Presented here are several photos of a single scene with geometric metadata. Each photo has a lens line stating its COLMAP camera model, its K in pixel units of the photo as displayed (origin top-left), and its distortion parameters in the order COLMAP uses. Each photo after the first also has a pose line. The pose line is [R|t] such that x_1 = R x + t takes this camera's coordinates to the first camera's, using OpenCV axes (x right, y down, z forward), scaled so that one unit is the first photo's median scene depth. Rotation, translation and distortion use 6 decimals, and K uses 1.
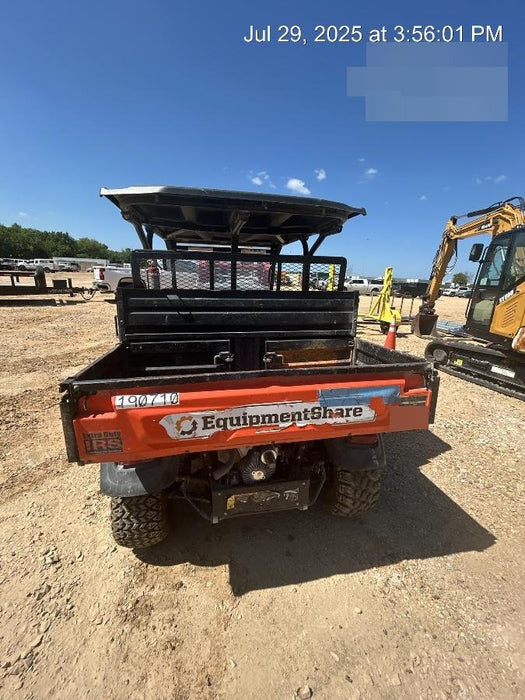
lens RADIAL K [[292.4, 0, 262.8], [0, 292.4, 344.0], [0, 0, 1]] dist [-0.000680, -0.000034]
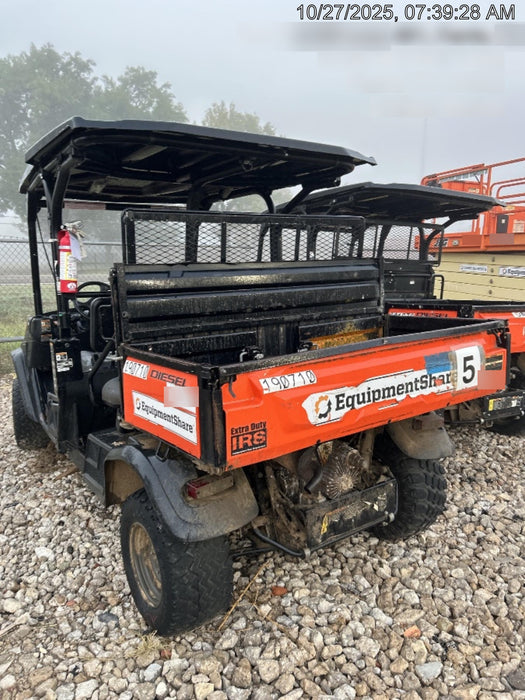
lens RADIAL K [[543.1, 0, 262.5], [0, 543.1, 350.0], [0, 0, 1]] dist [0.042614, 0.000607]
pose [[0.916821, -0.107571, 0.384535, -0.959866], [0.128539, 0.991275, -0.029166, 0.123756], [-0.378043, 0.076168, 0.922649, -0.414823]]
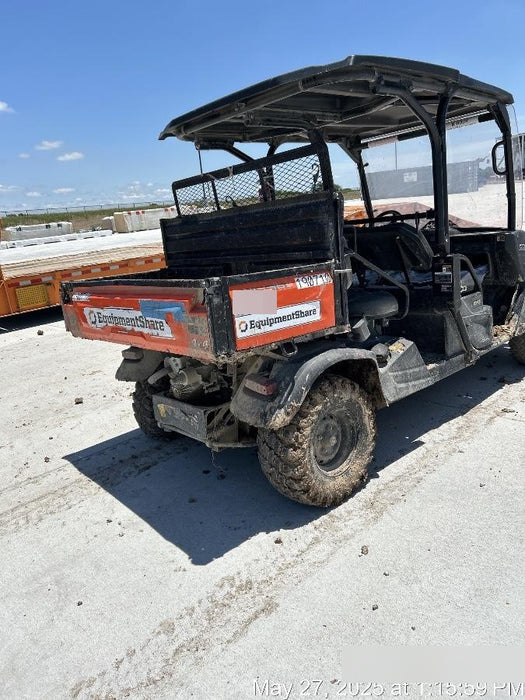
lens RADIAL K [[559.5, 0, 262.5], [0, 559.5, 350.0], [0, 0, 1]] dist [0.026650, 0.000336]
pose [[0.470816, 0.121646, -0.873805, 2.308067], [-0.066990, 0.992518, 0.102077, 0.098055], [0.879685, 0.010477, 0.475442, 0.408112]]
